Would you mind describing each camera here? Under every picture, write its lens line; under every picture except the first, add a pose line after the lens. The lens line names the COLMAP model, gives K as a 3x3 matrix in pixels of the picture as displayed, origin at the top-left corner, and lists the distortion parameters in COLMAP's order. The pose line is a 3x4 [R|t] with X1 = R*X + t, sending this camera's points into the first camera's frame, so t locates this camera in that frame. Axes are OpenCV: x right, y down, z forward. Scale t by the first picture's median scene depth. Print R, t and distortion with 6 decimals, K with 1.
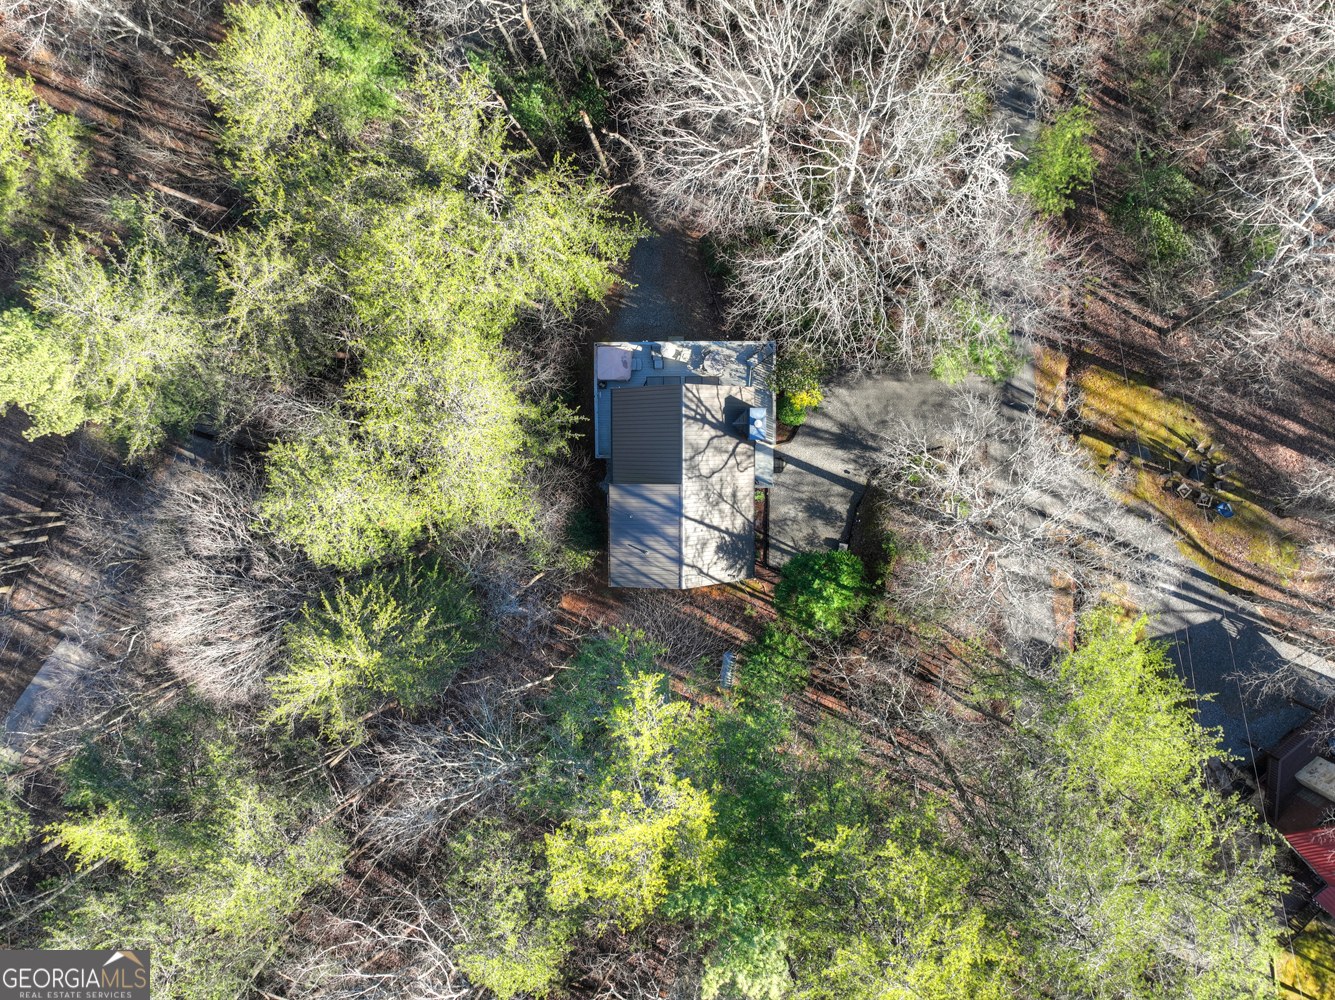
lens RADIAL K [[948.6, 0, 663.5], [0, 948.6, 501.5], [0, 0, 1]] dist [0.026539, 0.000160]
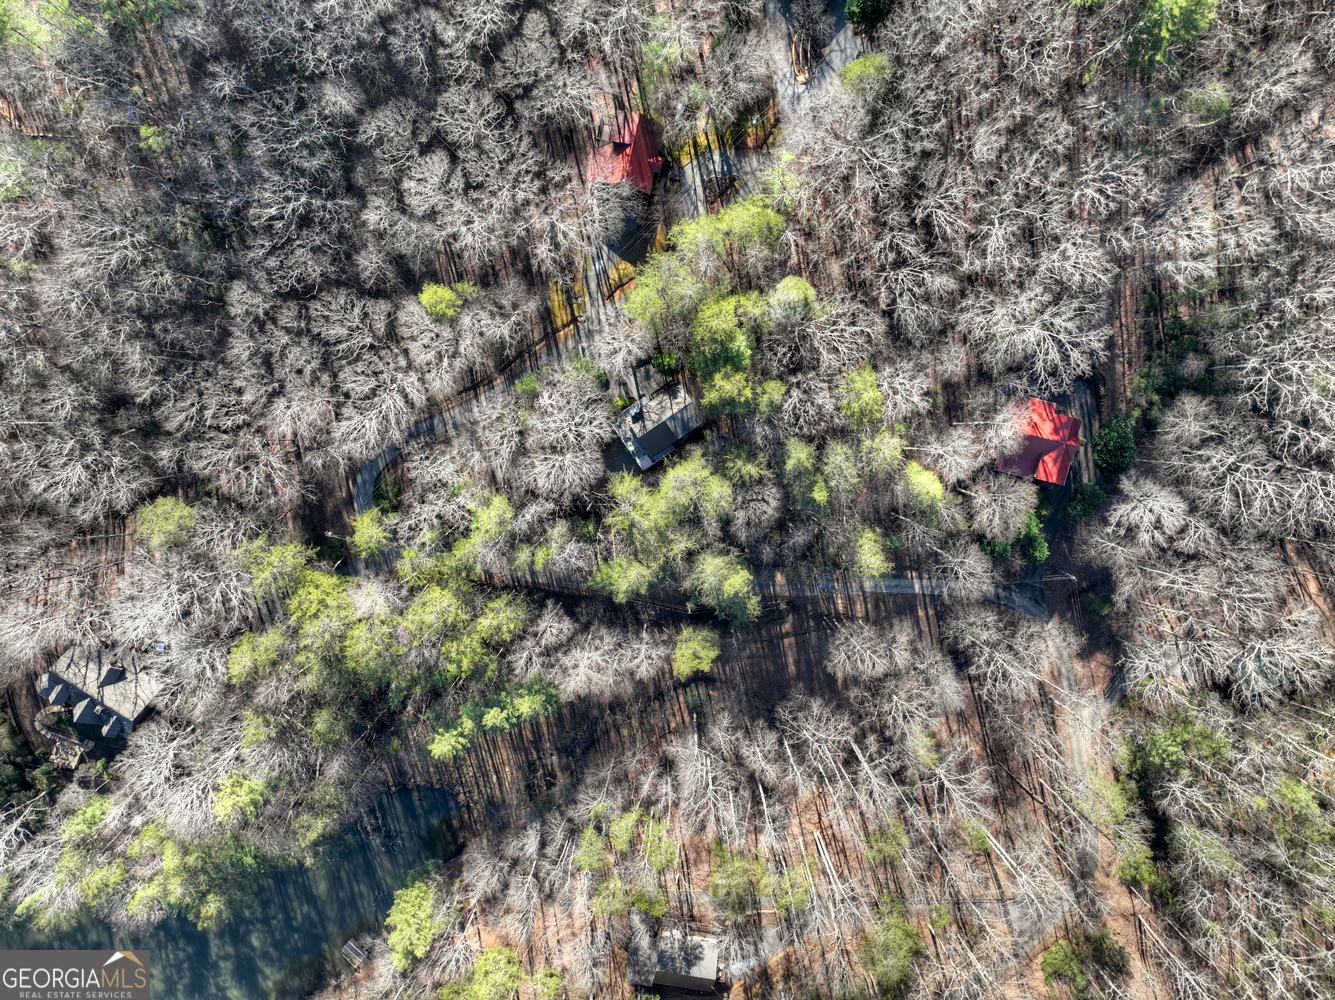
lens RADIAL K [[948.6, 0, 665.9], [0, 948.6, 503.5], [0, 0, 1]] dist [0.026539, 0.000160]
pose [[-0.561744, -0.826224, -0.042386, -0.074208], [0.824239, -0.554513, -0.114650, 0.184780], [0.071223, -0.099341, 0.992501, -2.063896]]
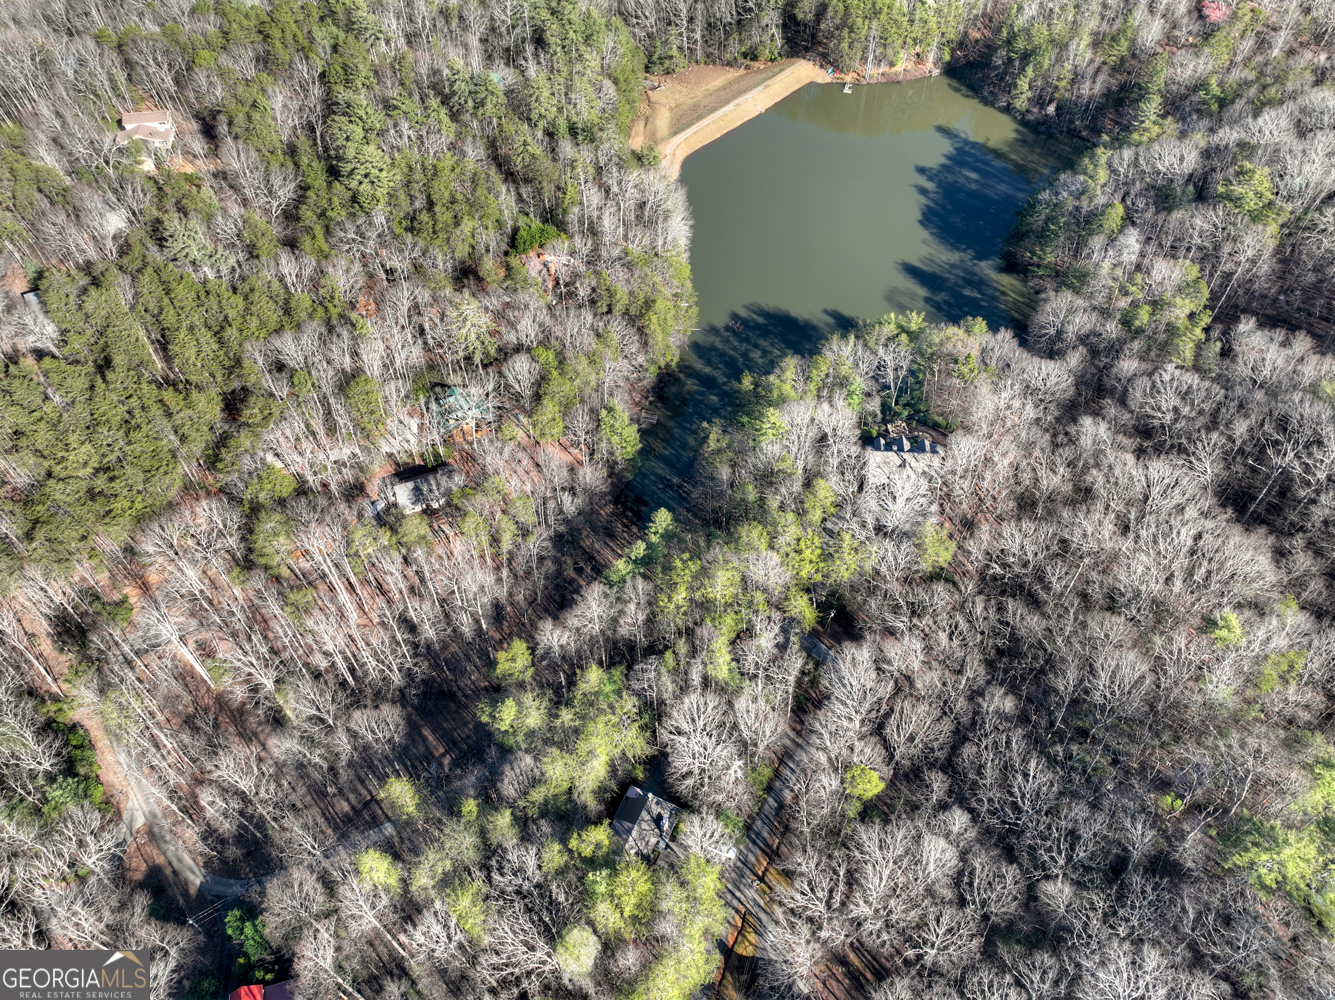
lens RADIAL K [[948.6, 0, 665.7], [0, 948.6, 504.2], [0, 0, 1]] dist [0.026539, 0.000160]
pose [[0.901397, 0.347825, -0.257879, 0.556212], [-0.430851, 0.661319, -0.614024, 1.173975], [-0.043032, 0.664586, 0.745971, -2.120006]]
